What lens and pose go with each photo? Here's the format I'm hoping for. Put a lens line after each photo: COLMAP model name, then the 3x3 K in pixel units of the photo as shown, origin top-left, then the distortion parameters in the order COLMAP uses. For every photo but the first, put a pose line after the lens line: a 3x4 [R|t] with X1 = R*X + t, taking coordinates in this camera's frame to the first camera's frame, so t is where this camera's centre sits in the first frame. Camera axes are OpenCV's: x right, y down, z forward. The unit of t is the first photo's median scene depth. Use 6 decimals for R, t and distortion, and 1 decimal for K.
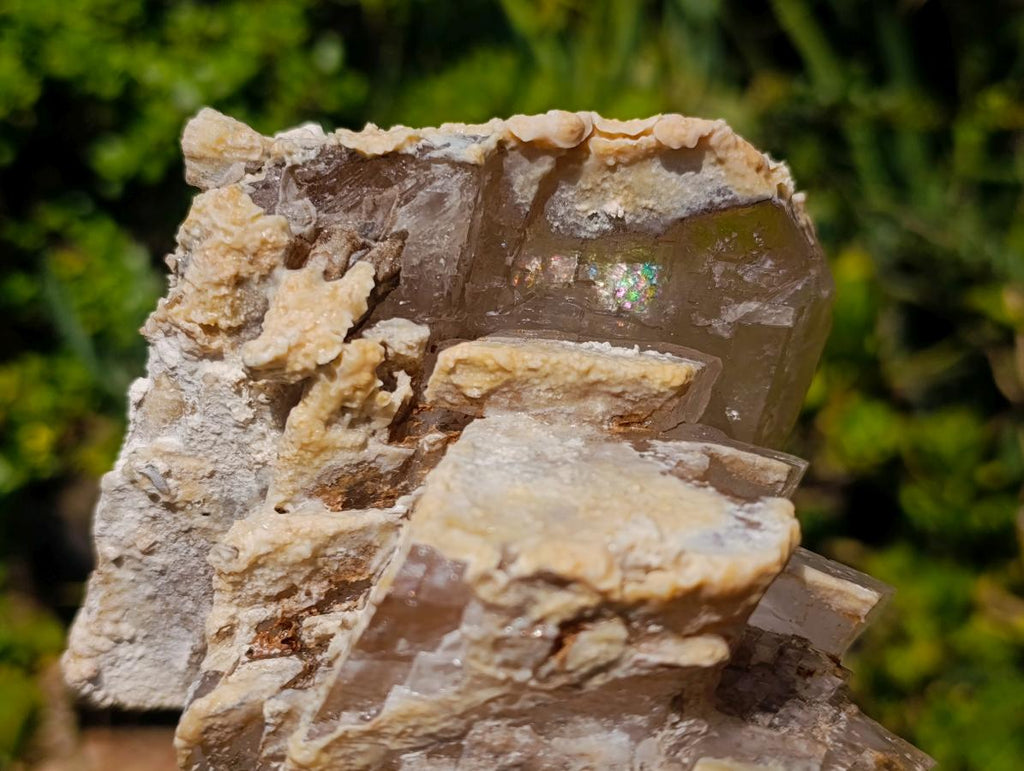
lens RADIAL K [[1474.1, 0, 513.7], [0, 1474.1, 399.6], [0, 0, 1]] dist [0.003259, 0.036746]
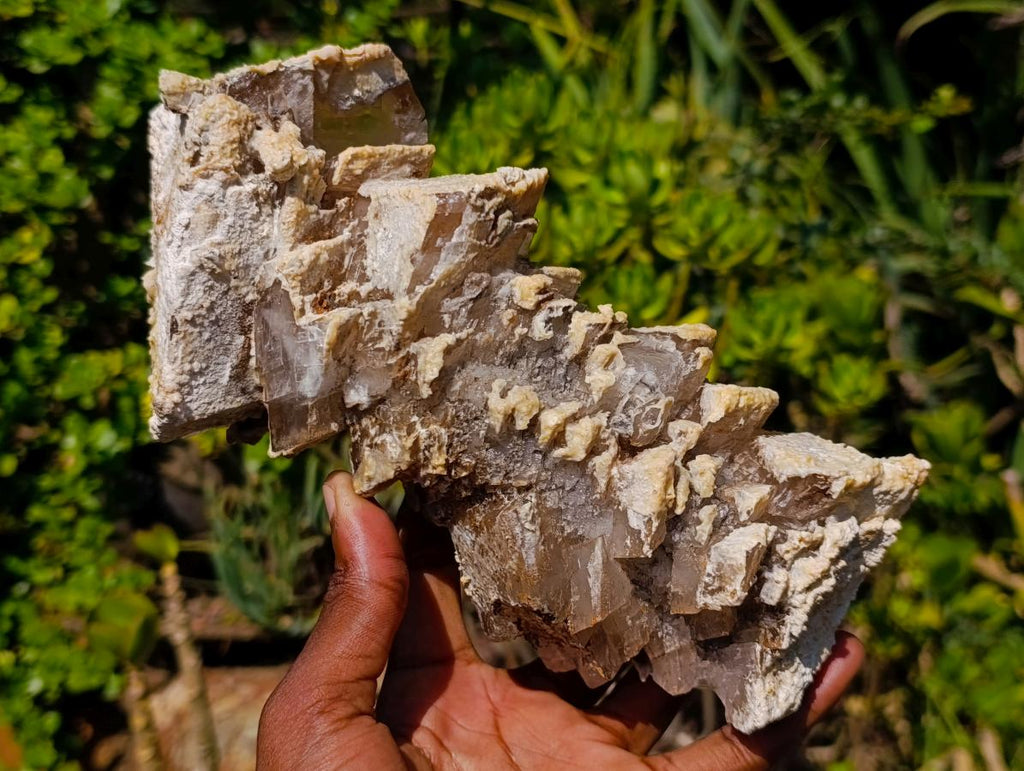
lens RADIAL K [[1423.2, 0, 512.0], [0, 1423.2, 385.5], [0, 0, 1]] dist [0.013802, -0.010171]
pose [[0.711115, -0.257742, 0.654129, -1.218707], [0.348616, 0.937216, -0.009702, 0.358464], [-0.610559, 0.234938, 0.756321, -0.542686]]
